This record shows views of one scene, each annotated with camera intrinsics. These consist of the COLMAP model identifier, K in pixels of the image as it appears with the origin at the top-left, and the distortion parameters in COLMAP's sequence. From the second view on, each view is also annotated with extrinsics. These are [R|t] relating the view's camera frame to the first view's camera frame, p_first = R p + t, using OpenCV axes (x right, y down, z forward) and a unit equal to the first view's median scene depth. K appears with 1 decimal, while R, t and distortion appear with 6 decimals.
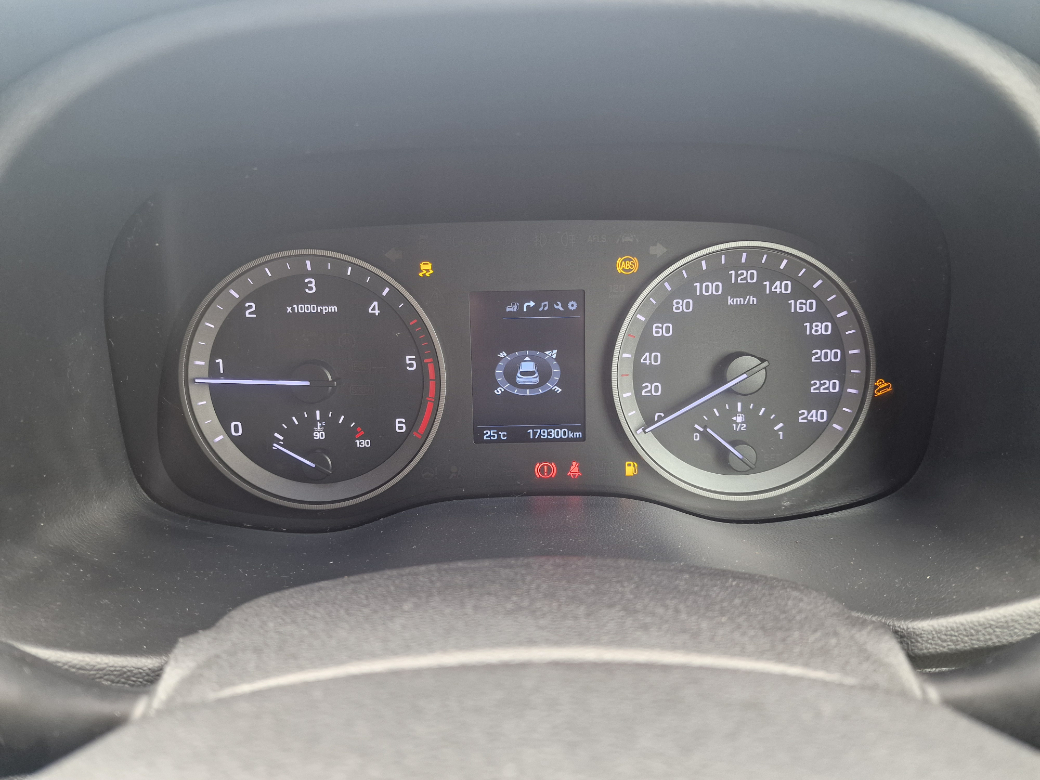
lens RADIAL K [[692.7, 0, 521.6], [0, 692.7, 390.7], [0, 0, 1]] dist [0.029222, -0.021148]
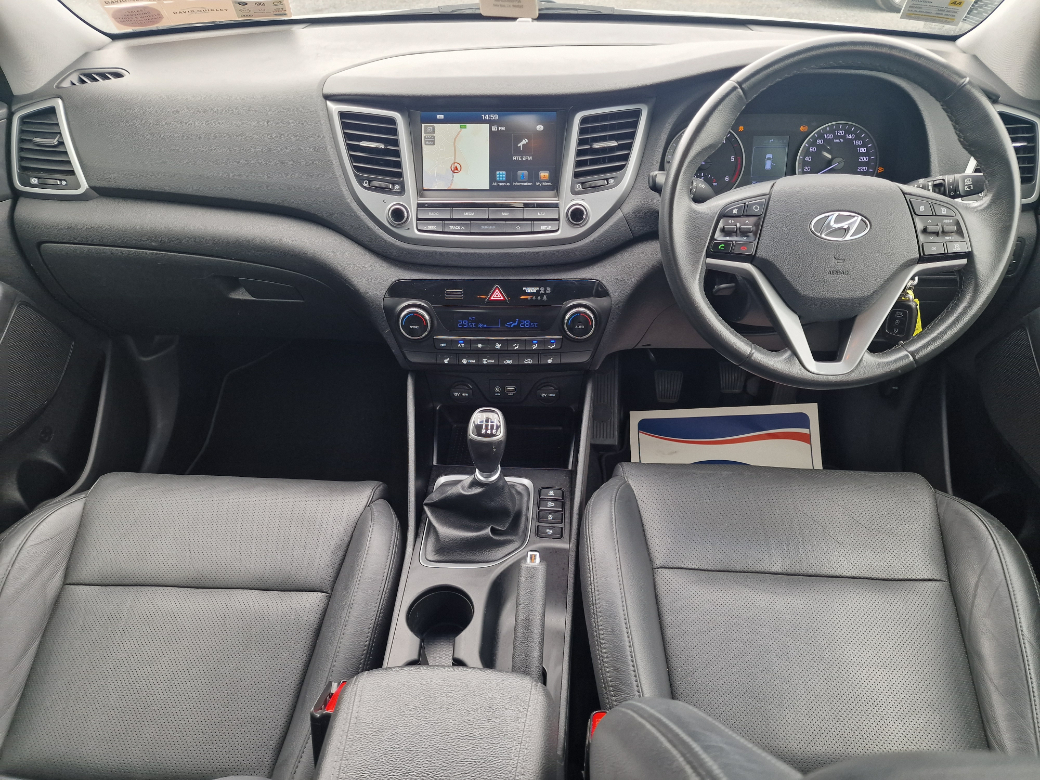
lens RADIAL K [[692.7, 0, 521.1], [0, 692.7, 380.0], [0, 0, 1]] dist [0.029222, -0.021148]
pose [[0.996505, 0.044432, -0.070738, -0.890214], [-0.036648, 0.993500, 0.107772, 0.691672], [0.075067, -0.104803, 0.991656, -2.486834]]
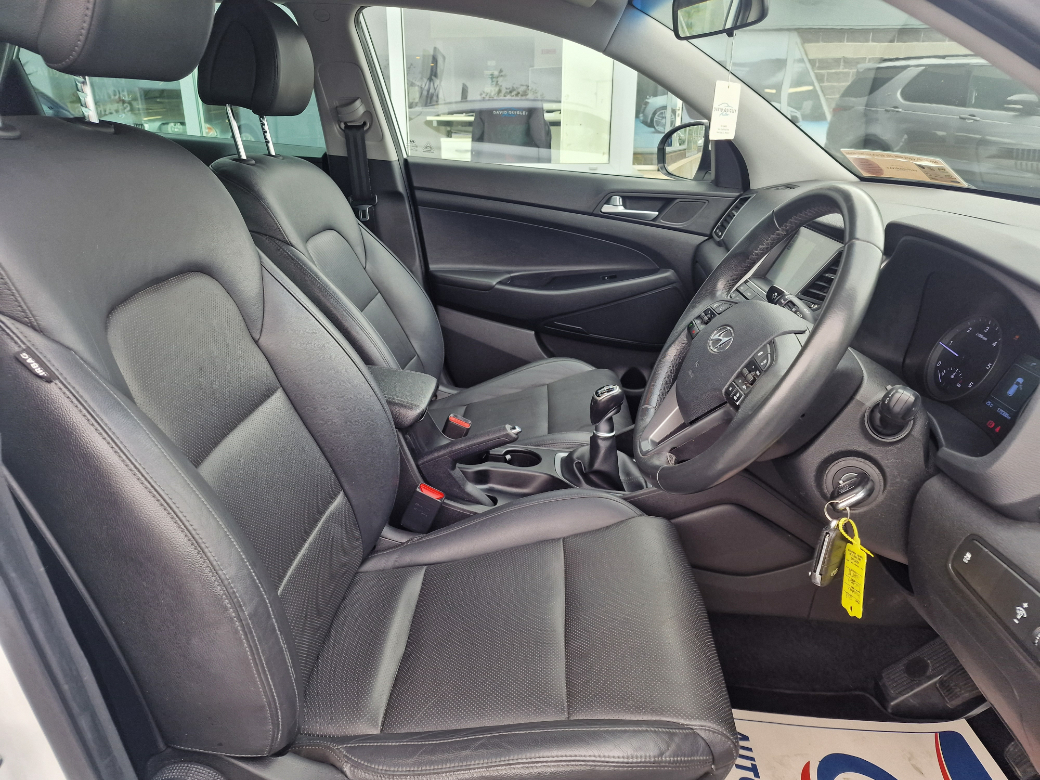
lens RADIAL K [[692.7, 0, 523.4], [0, 692.7, 394.3], [0, 0, 1]] dist [0.029222, -0.021148]
pose [[-0.064647, 0.386518, -0.920014, 2.397932], [-0.522759, 0.772200, 0.361151, 0.010130], [0.850026, 0.504292, 0.152135, -0.849454]]
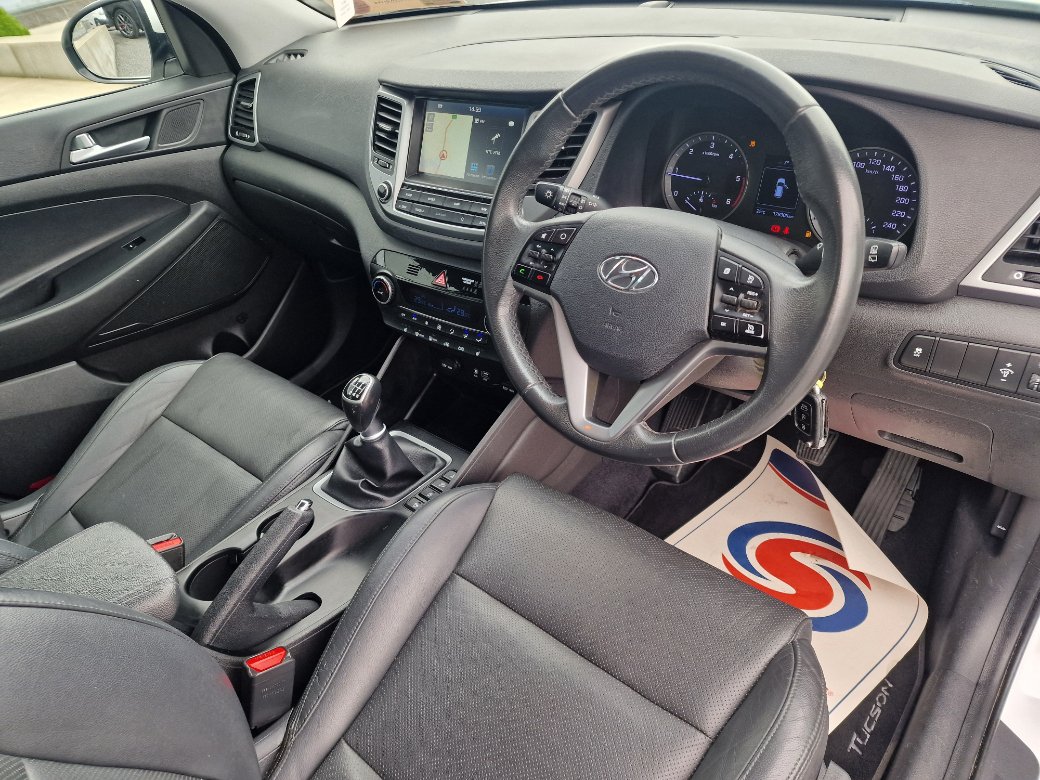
lens RADIAL K [[692.7, 0, 518.8], [0, 692.7, 391.1], [0, 0, 1]] dist [0.029222, -0.021148]
pose [[0.744782, 0.323965, -0.583392, 1.082474], [-0.222932, 0.944813, 0.240063, 0.289014], [0.628968, -0.048738, 0.775902, -1.740883]]
